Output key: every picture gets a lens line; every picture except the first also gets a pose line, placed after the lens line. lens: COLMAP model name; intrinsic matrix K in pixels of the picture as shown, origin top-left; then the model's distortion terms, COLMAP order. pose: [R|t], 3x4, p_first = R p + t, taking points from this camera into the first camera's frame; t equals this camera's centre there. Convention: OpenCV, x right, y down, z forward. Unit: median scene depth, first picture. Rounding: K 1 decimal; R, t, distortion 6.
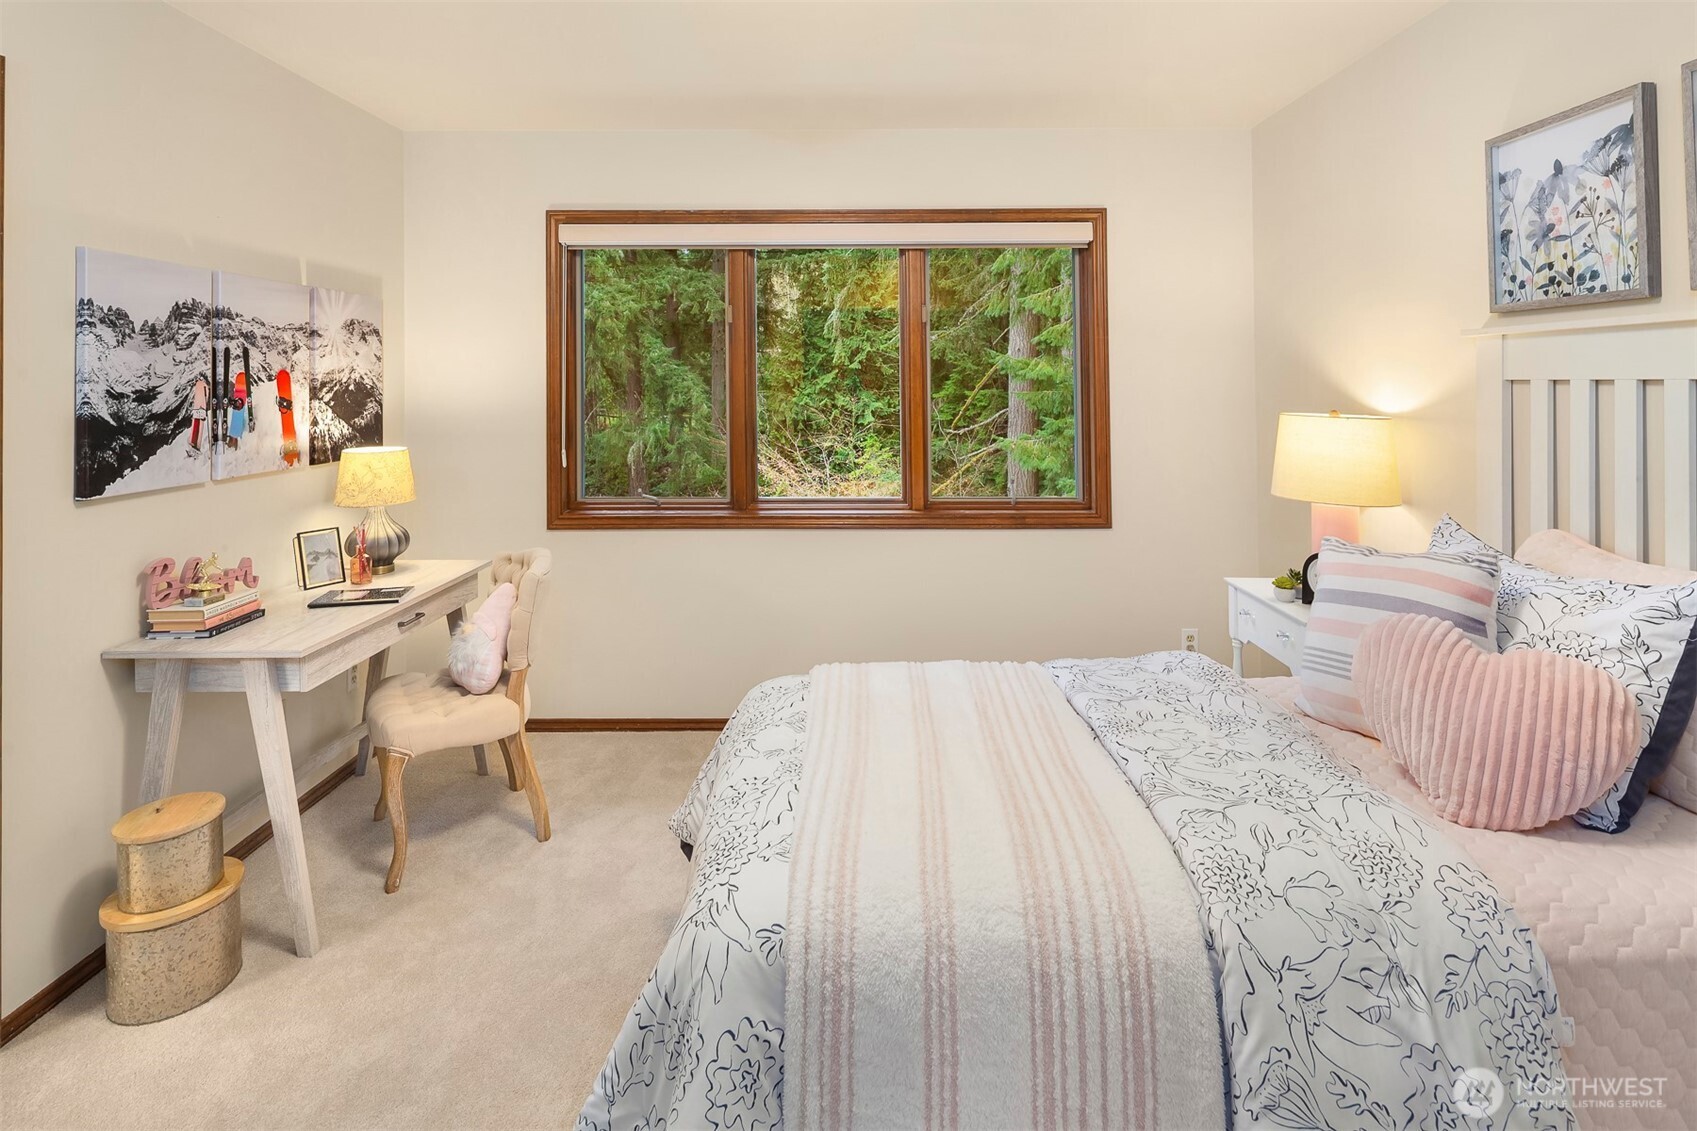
lens RADIAL K [[884.1, 0, 848.5], [0, 884.1, 565.5], [0, 0, 1]] dist [0.000015, -0.000468]
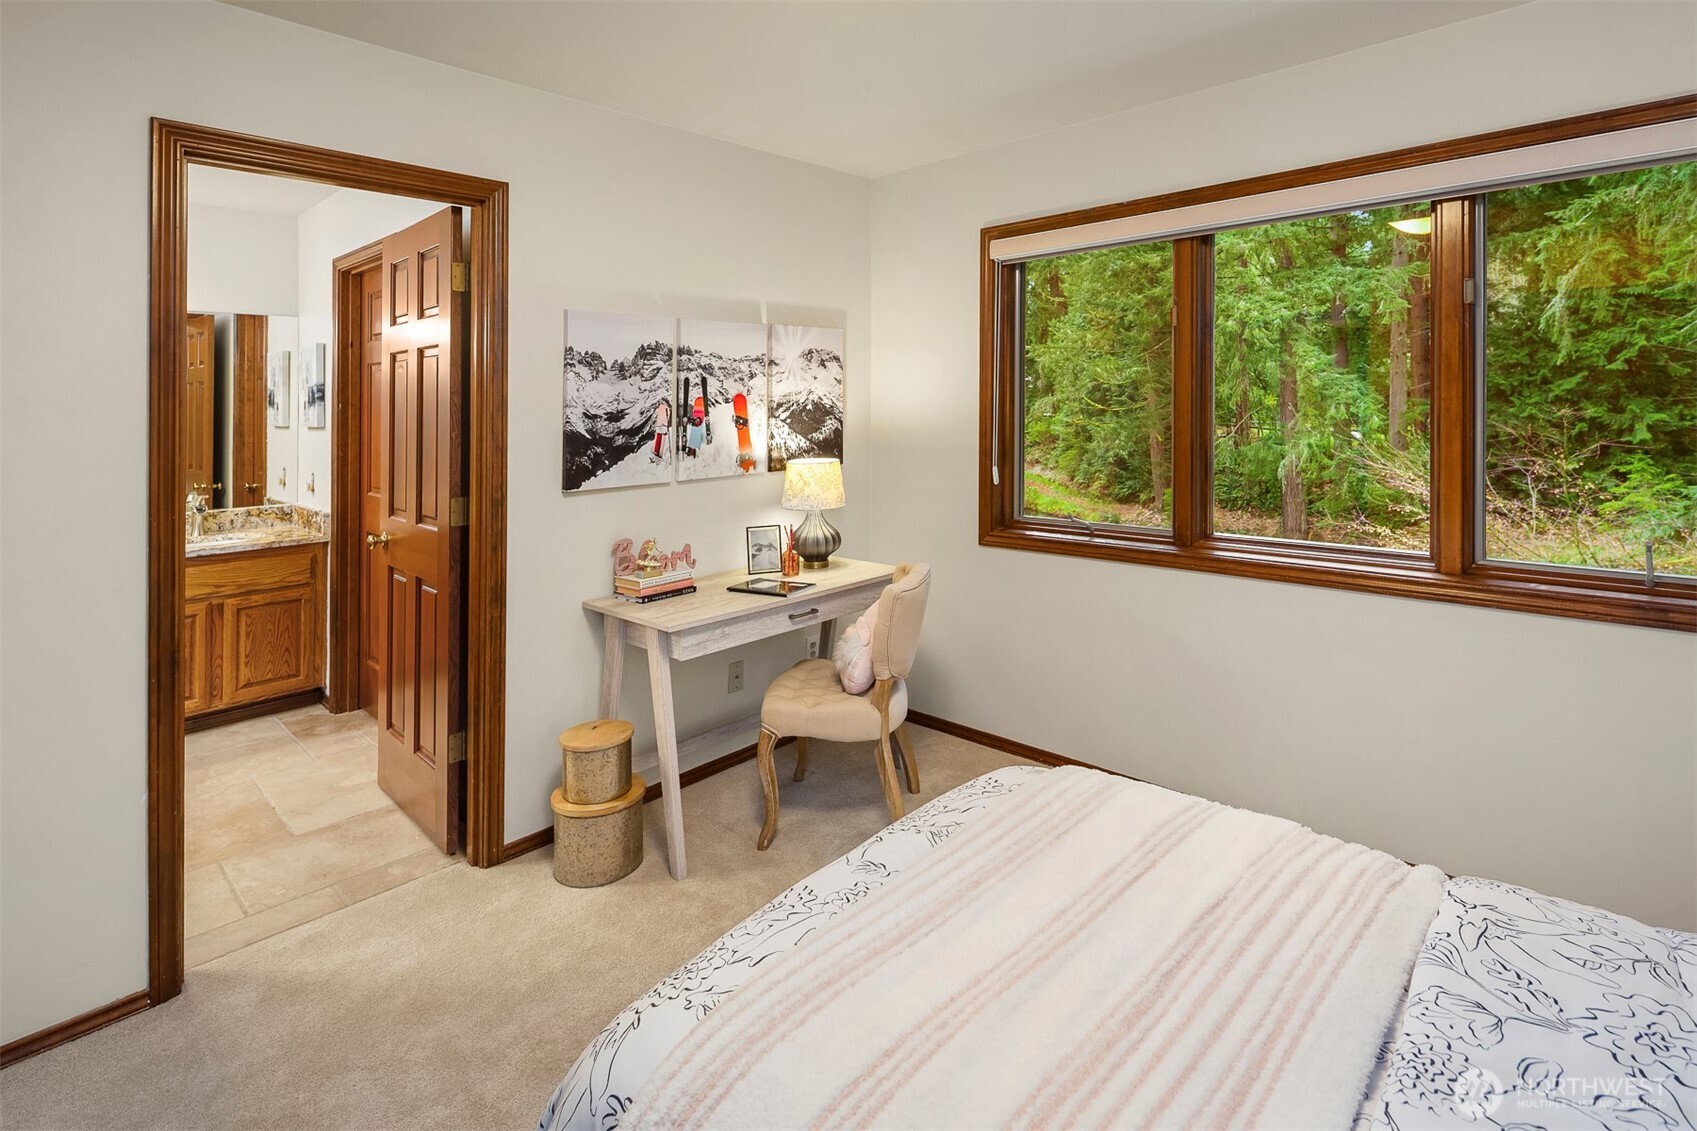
lens RADIAL K [[821.0, 0, 846.4], [0, 821.0, 527.5], [0, 0, 1]] dist [0.001824, -0.000574]
pose [[0.711629, 0.093890, -0.696253, 0.270504], [-0.124857, 0.992155, 0.006178, -0.064036], [0.691371, 0.082536, 0.717770, 0.305765]]
